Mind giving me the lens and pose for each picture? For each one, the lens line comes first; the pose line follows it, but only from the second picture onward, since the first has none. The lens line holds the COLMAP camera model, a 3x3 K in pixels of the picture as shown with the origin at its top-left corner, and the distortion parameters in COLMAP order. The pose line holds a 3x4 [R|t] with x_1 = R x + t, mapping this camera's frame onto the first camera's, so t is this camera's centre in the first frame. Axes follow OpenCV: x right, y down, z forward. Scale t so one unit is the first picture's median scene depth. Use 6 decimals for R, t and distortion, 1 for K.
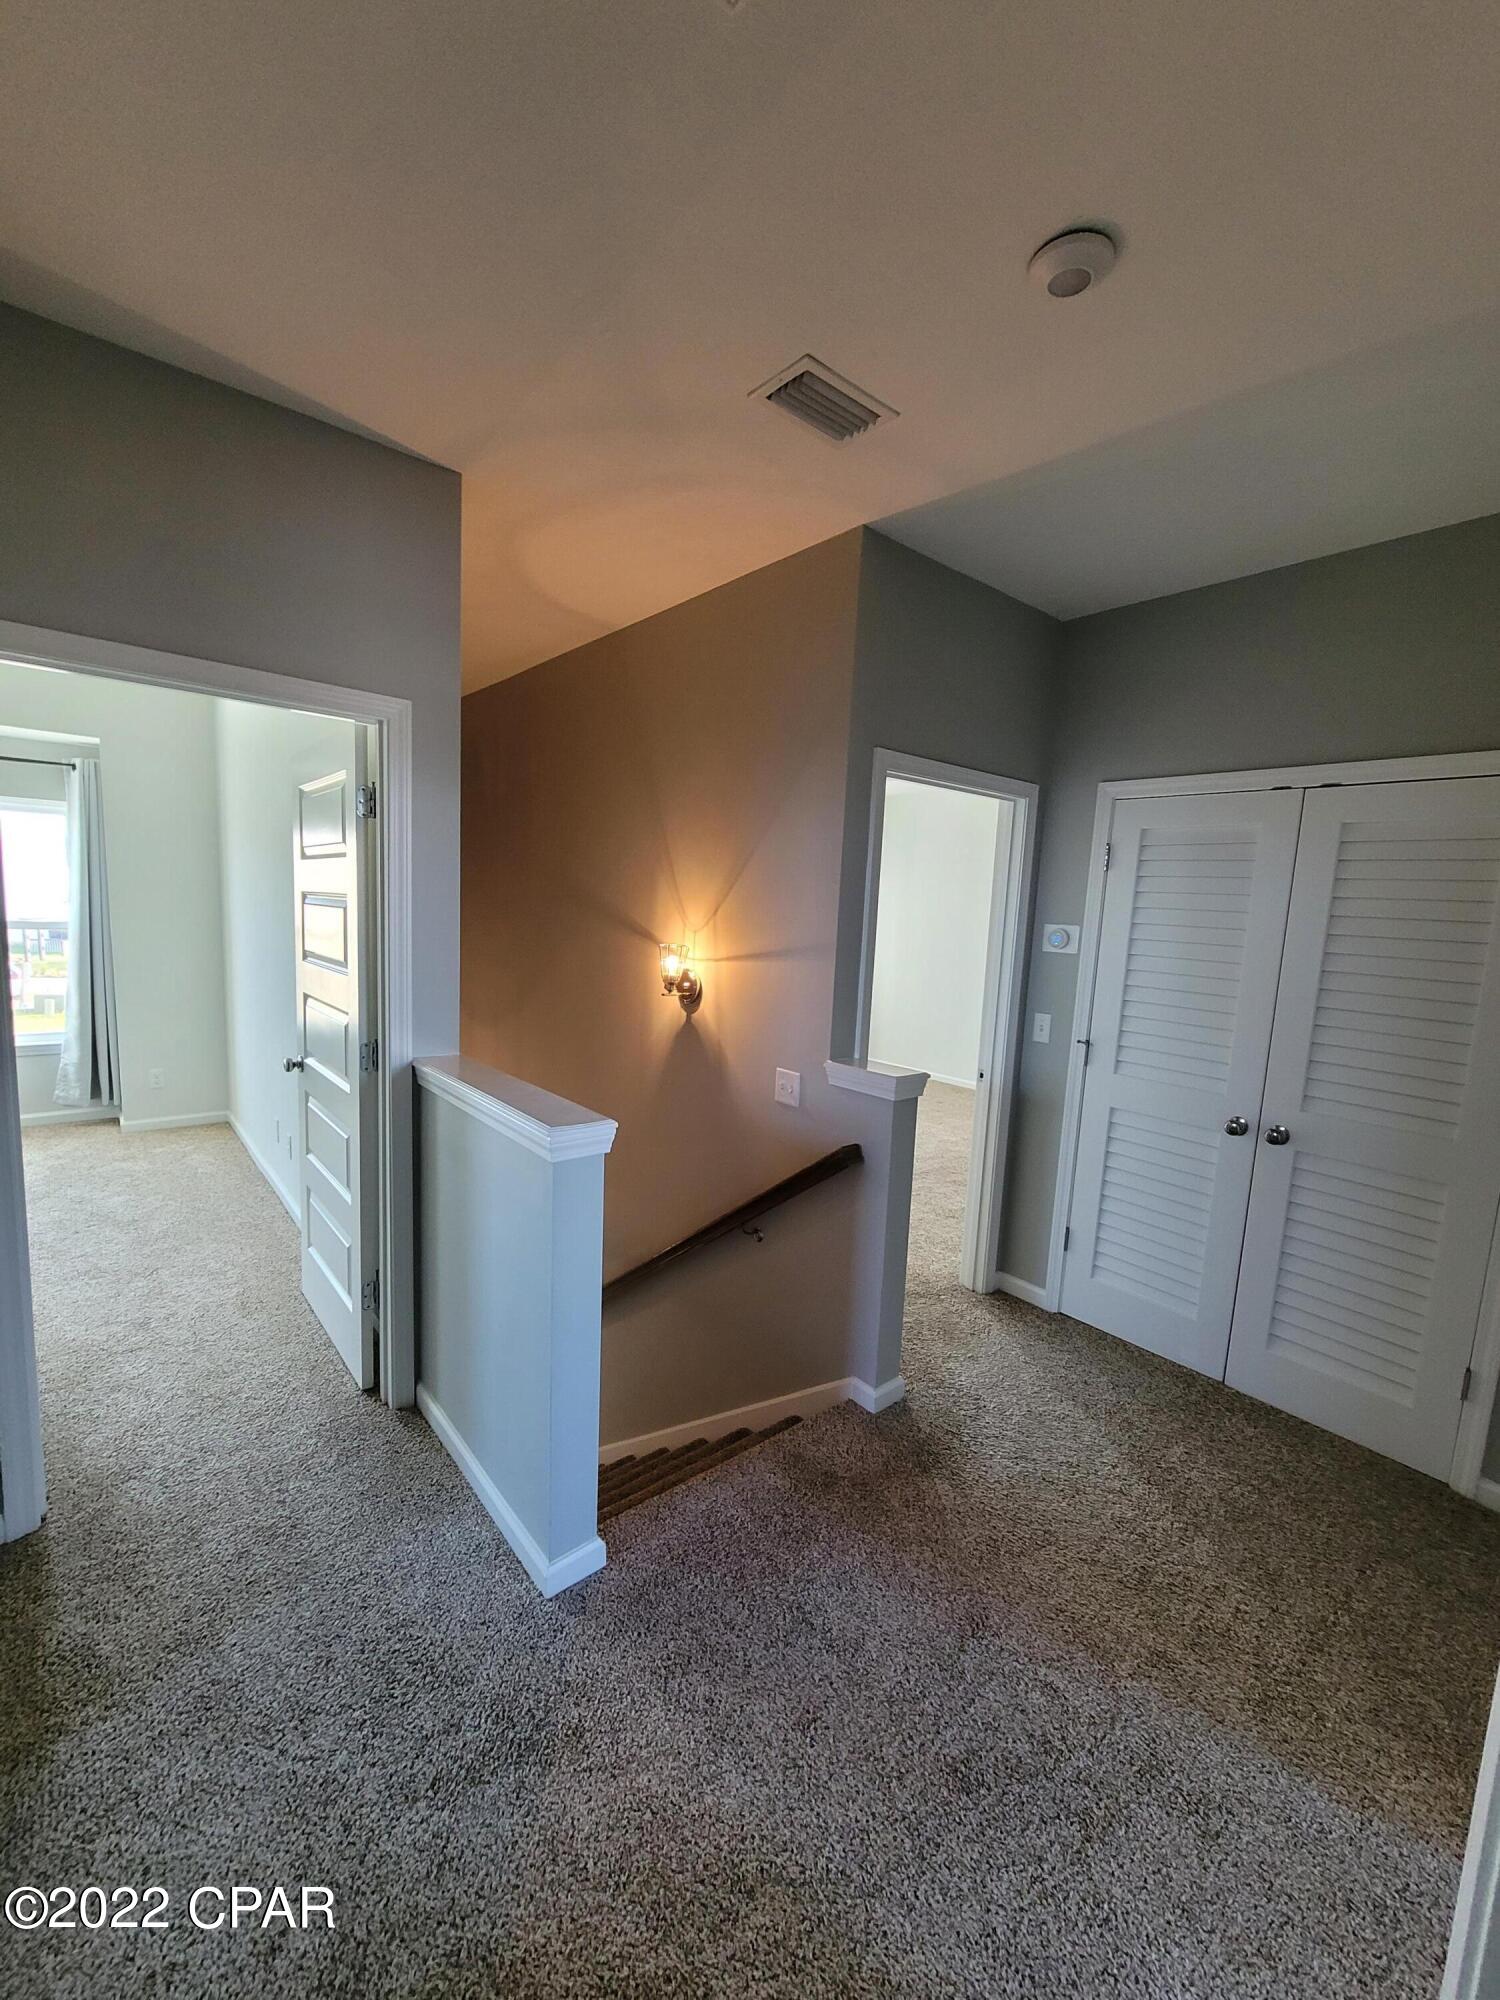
lens RADIAL K [[818.1, 0, 746.3], [0, 818.1, 1000.0], [0, 0, 1]] dist [-0.001605, 0.001661]
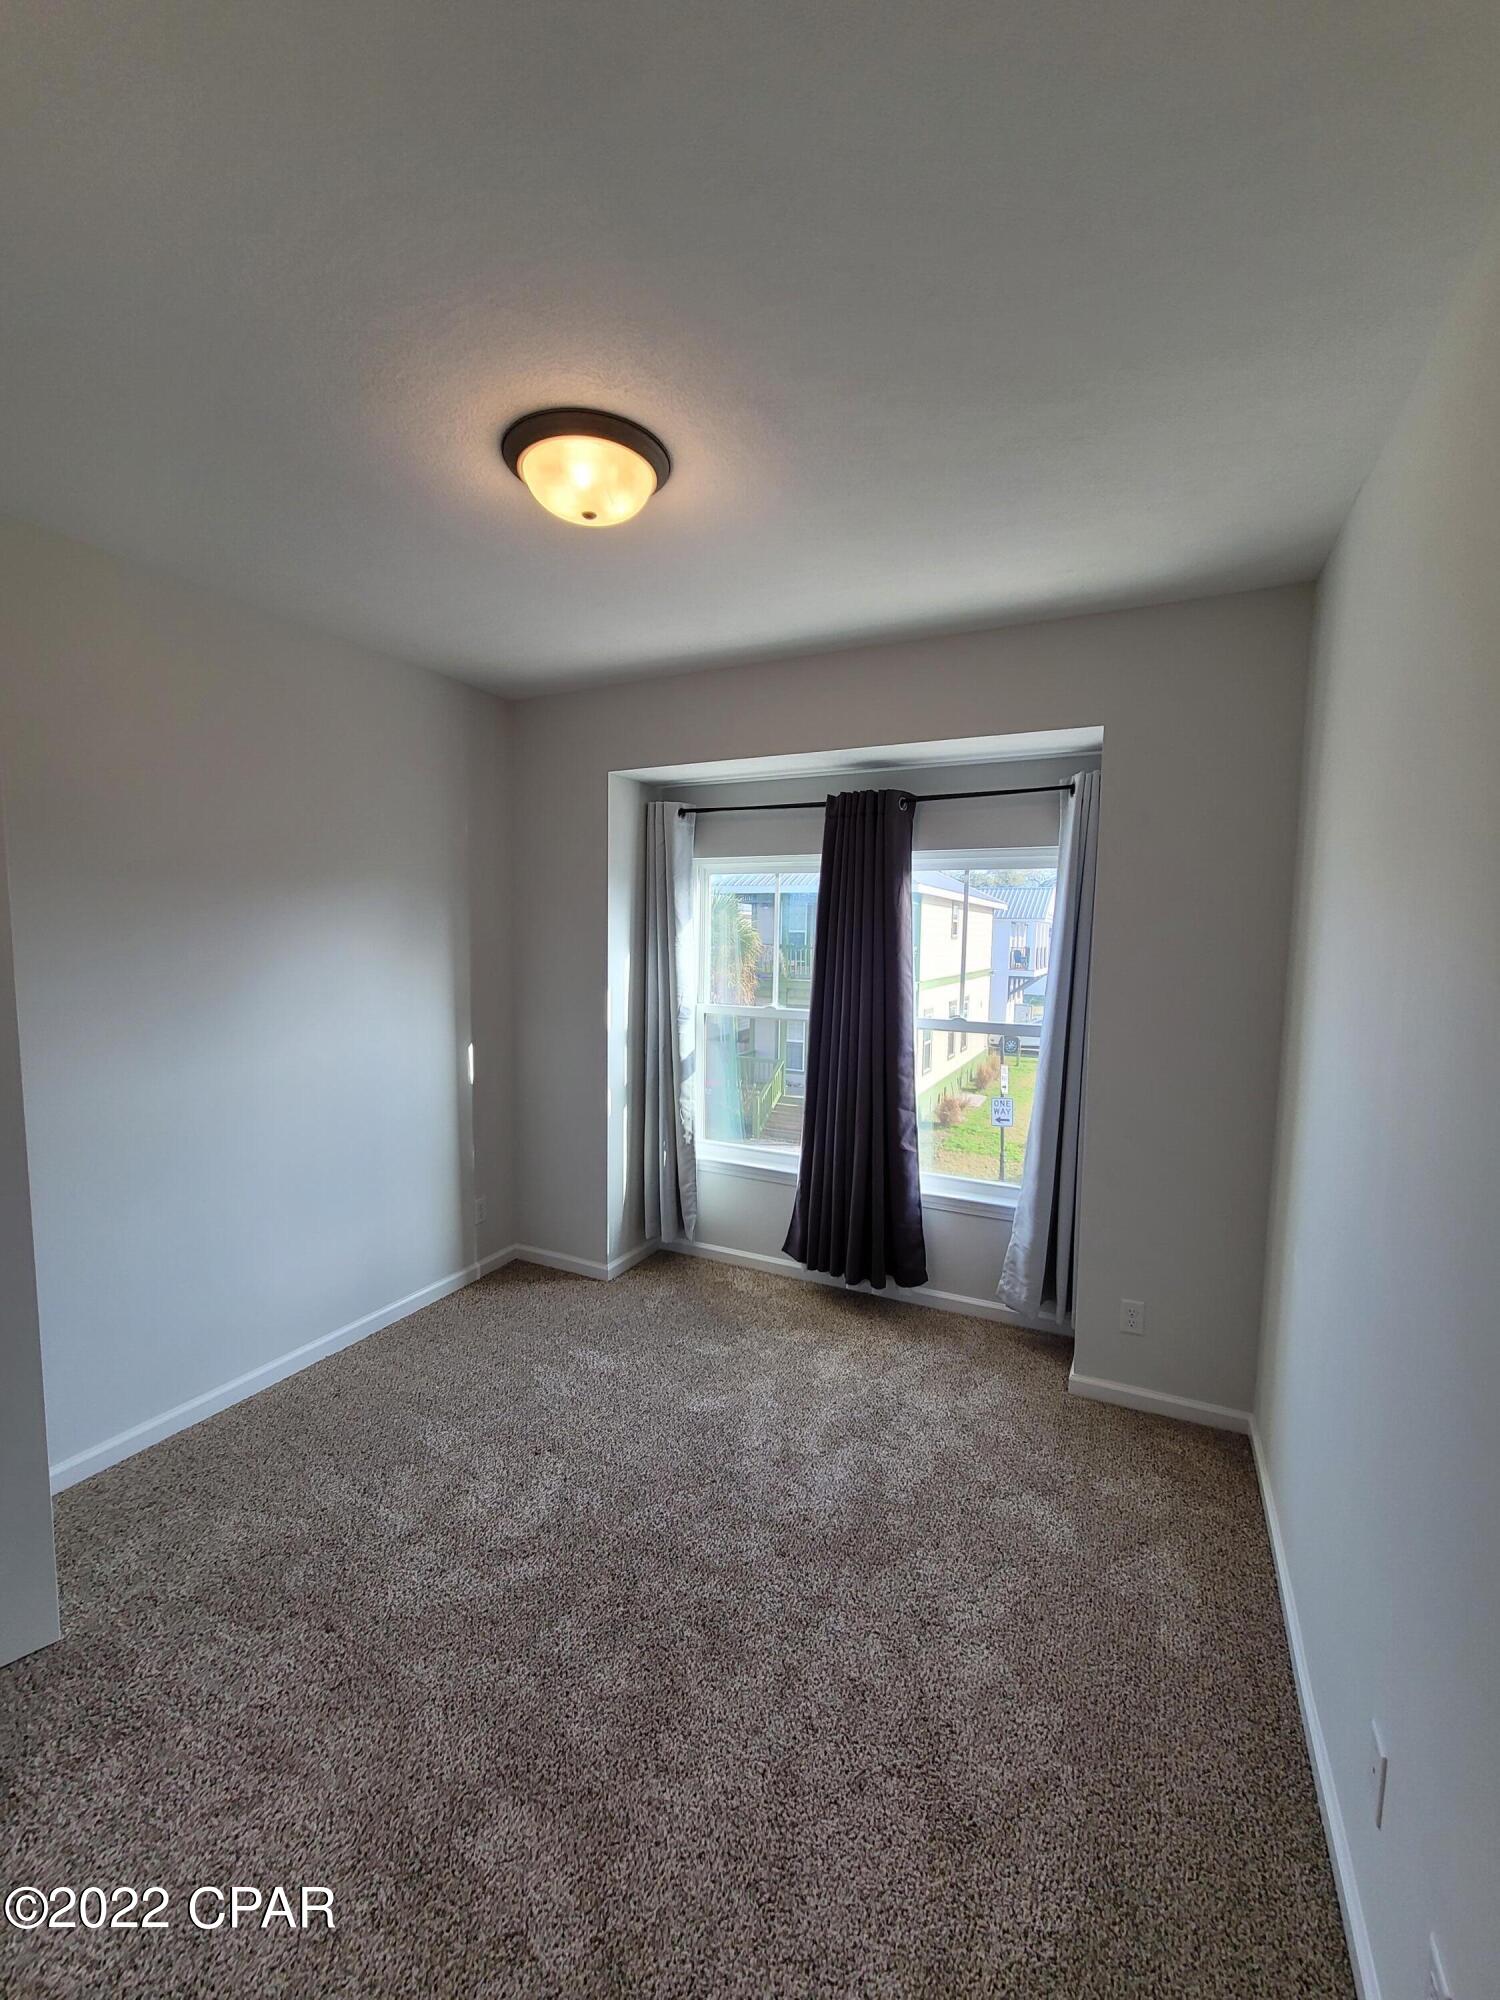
lens RADIAL K [[818.1, 0, 746.3], [0, 818.1, 1005.0], [0, 0, 1]] dist [-0.001605, 0.001661]
pose [[0.412112, 0.041105, -0.910205, -0.335499], [-0.112645, 0.993616, -0.006130, -0.084054], [0.904143, 0.105056, 0.414112, 0.519149]]
